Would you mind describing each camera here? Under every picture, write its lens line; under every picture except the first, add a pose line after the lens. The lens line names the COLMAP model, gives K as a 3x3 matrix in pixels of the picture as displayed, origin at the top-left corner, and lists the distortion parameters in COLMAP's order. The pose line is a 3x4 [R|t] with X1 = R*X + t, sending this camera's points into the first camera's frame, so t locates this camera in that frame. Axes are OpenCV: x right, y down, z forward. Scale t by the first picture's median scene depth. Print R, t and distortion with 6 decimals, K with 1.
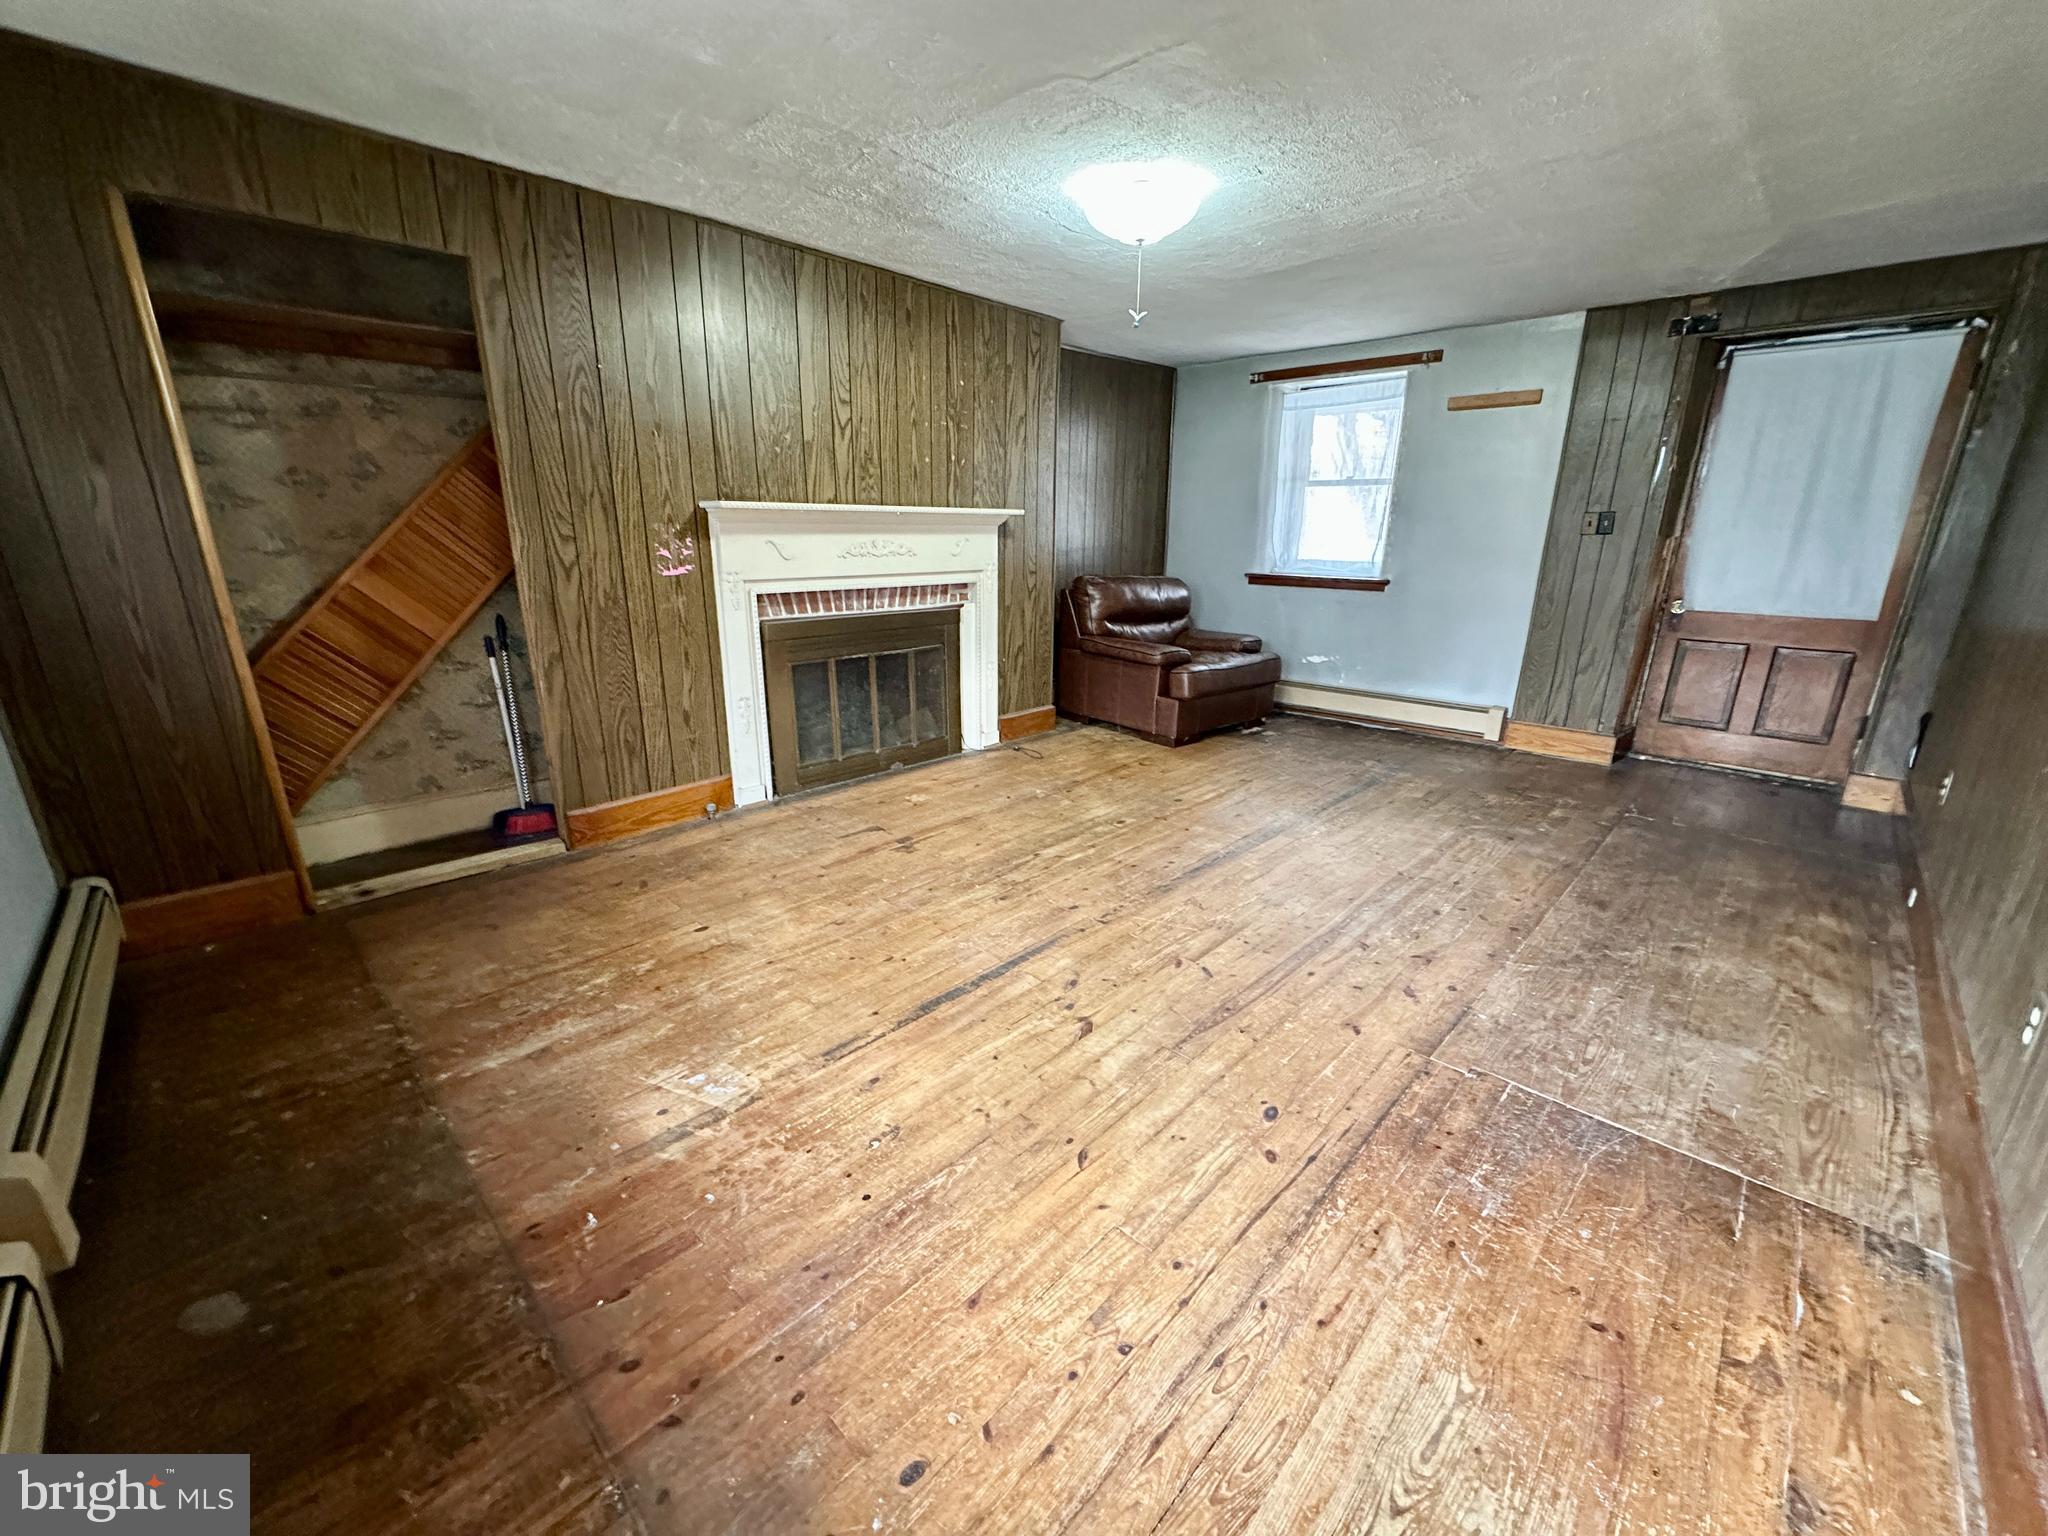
lens RADIAL K [[813.7, 0, 1024.0], [0, 813.7, 768.0], [0, 0, 1]] dist [-0.002588, -0.000041]
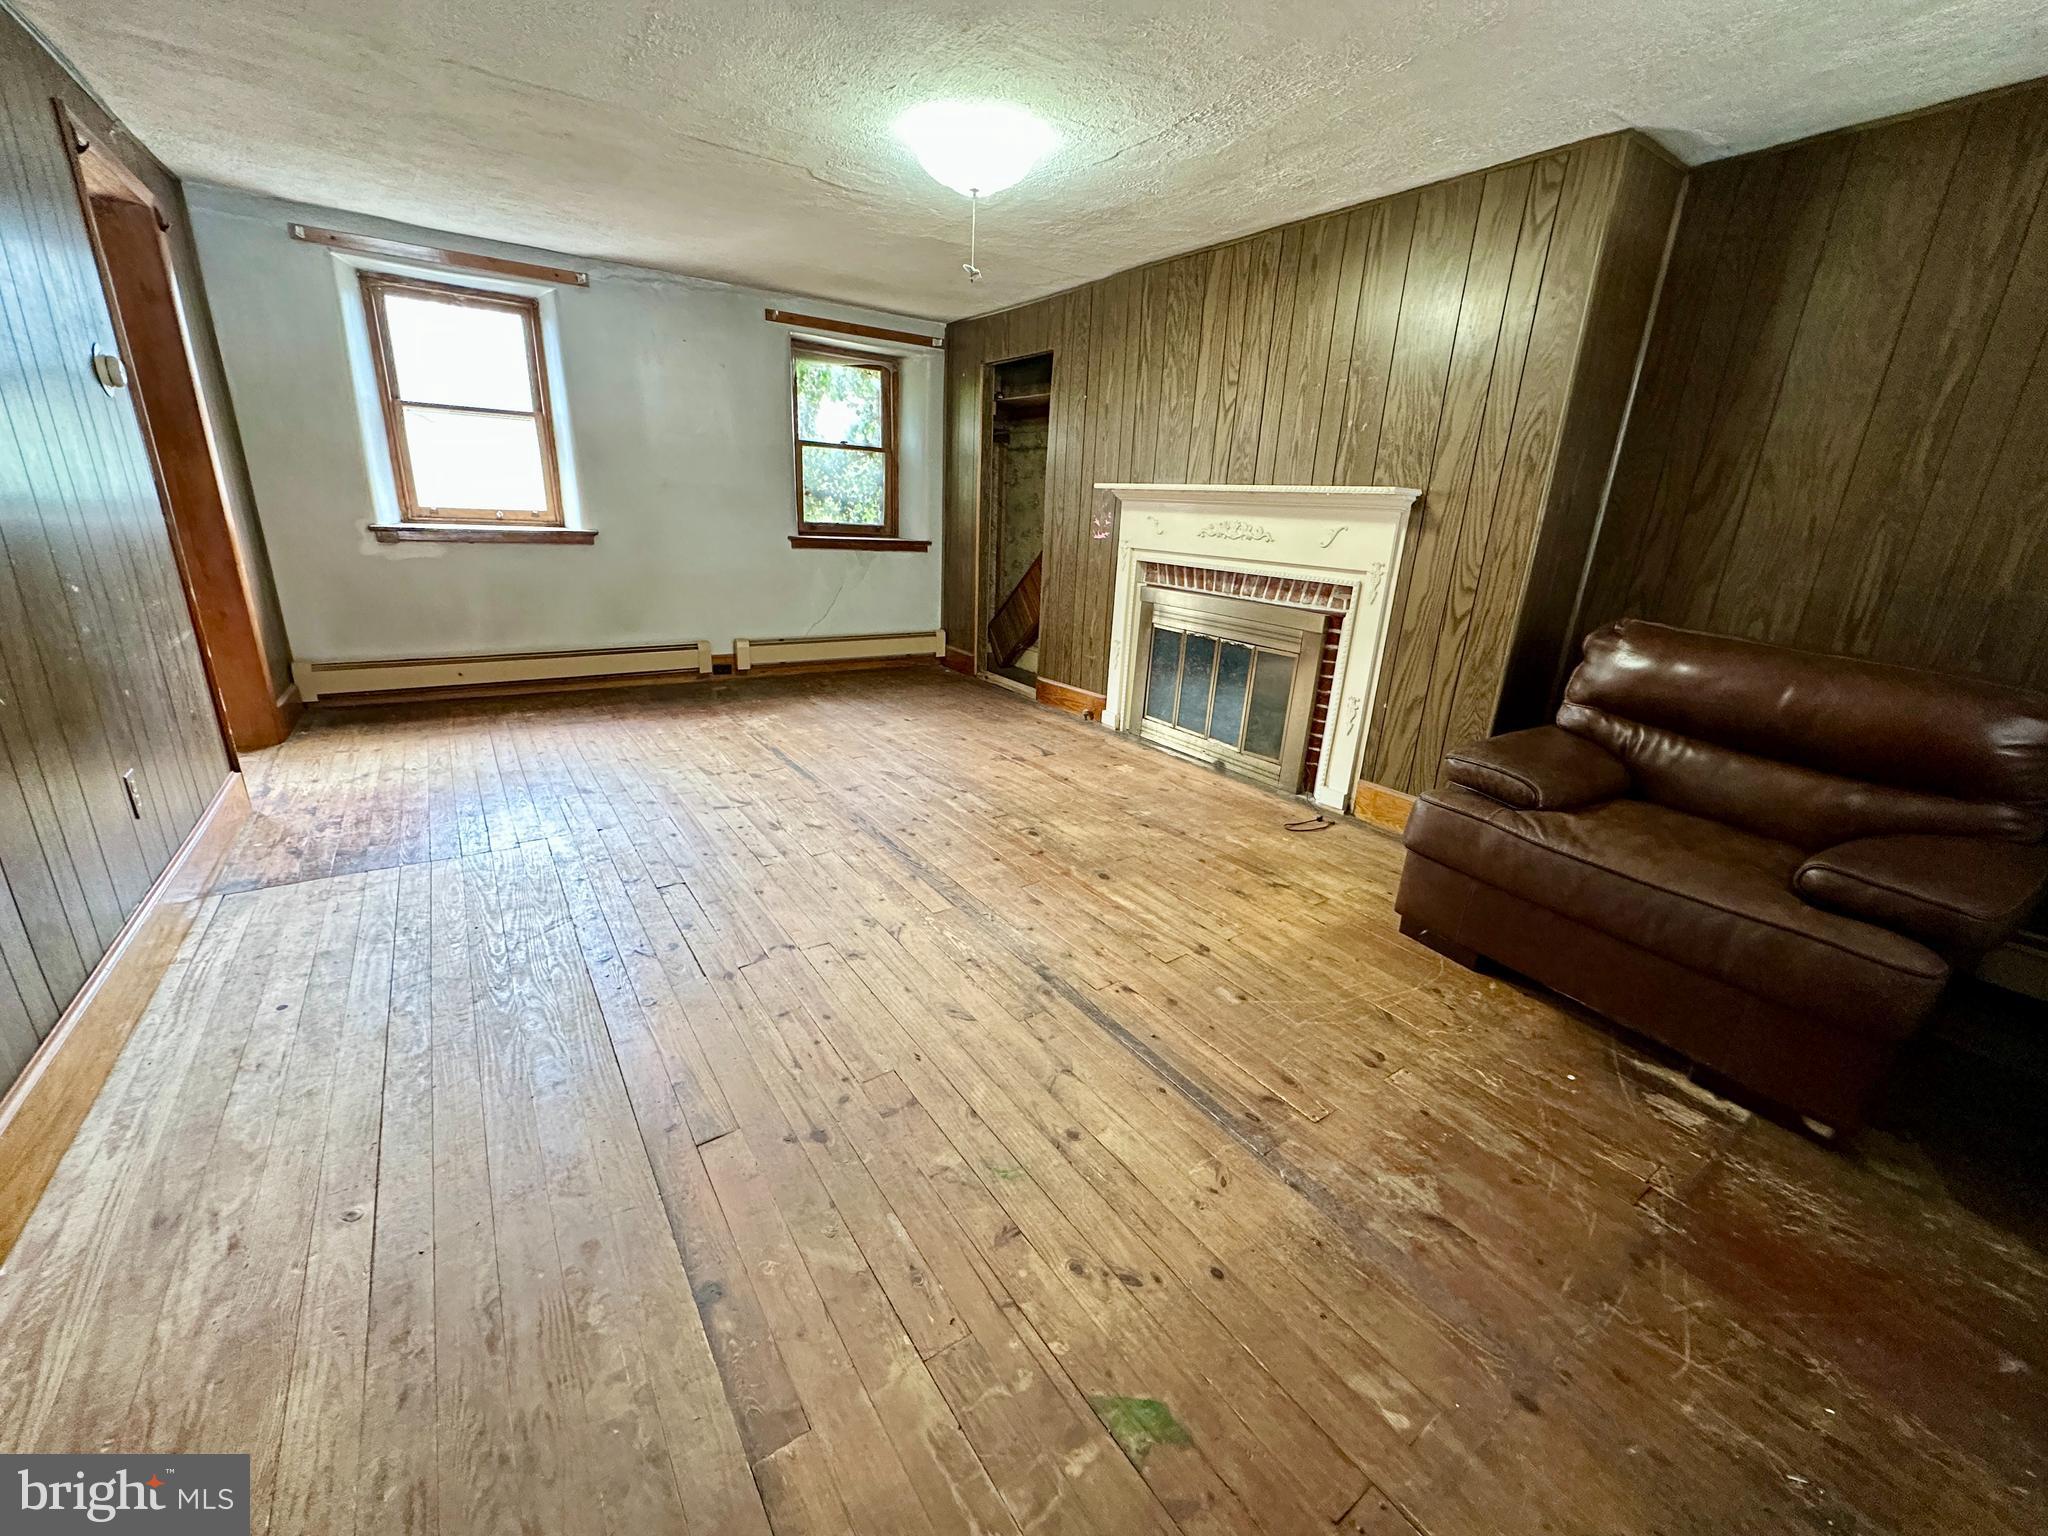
lens RADIAL K [[813.7, 0, 1024.0], [0, 813.7, 768.0], [0, 0, 1]] dist [-0.002588, -0.000041]
pose [[-0.192444, 0.283860, -0.939355, 0.928141], [-0.326778, 0.884077, 0.334102, -0.286284], [0.925301, 0.371257, -0.077376, 1.036705]]
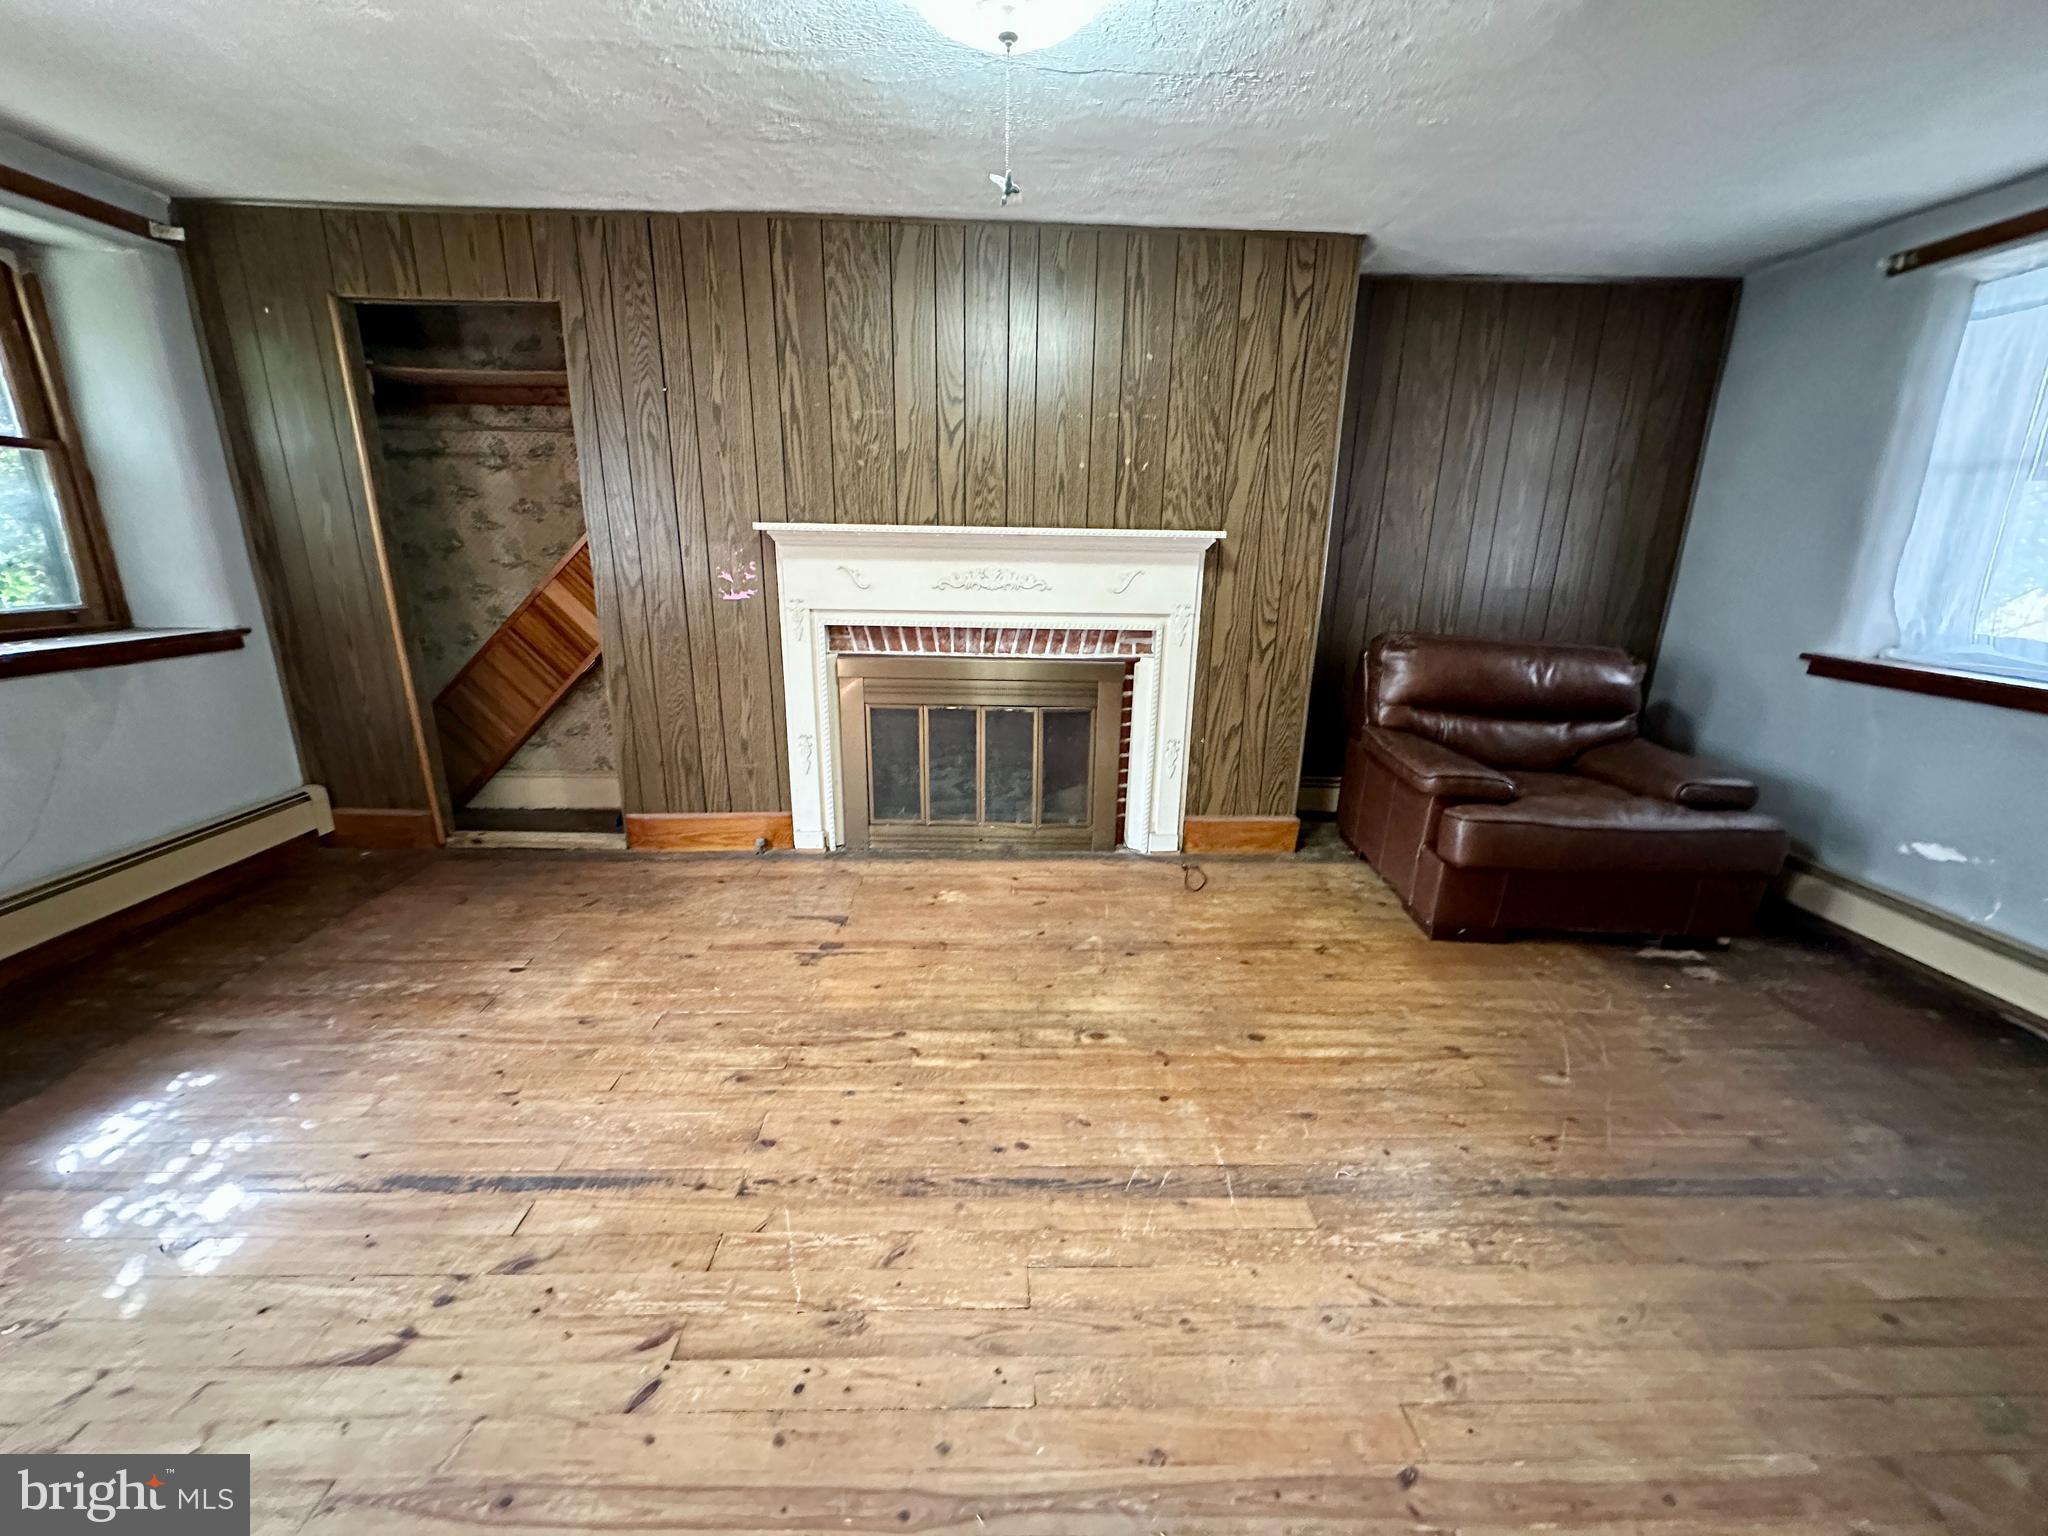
lens RADIAL K [[813.7, 0, 1024.0], [0, 813.7, 768.0], [0, 0, 1]] dist [-0.002588, -0.000041]
pose [[0.715124, 0.195094, -0.671220, 0.455148], [-0.209958, 0.975871, 0.059951, -0.157229], [0.666720, 0.098055, 0.738830, 0.490277]]
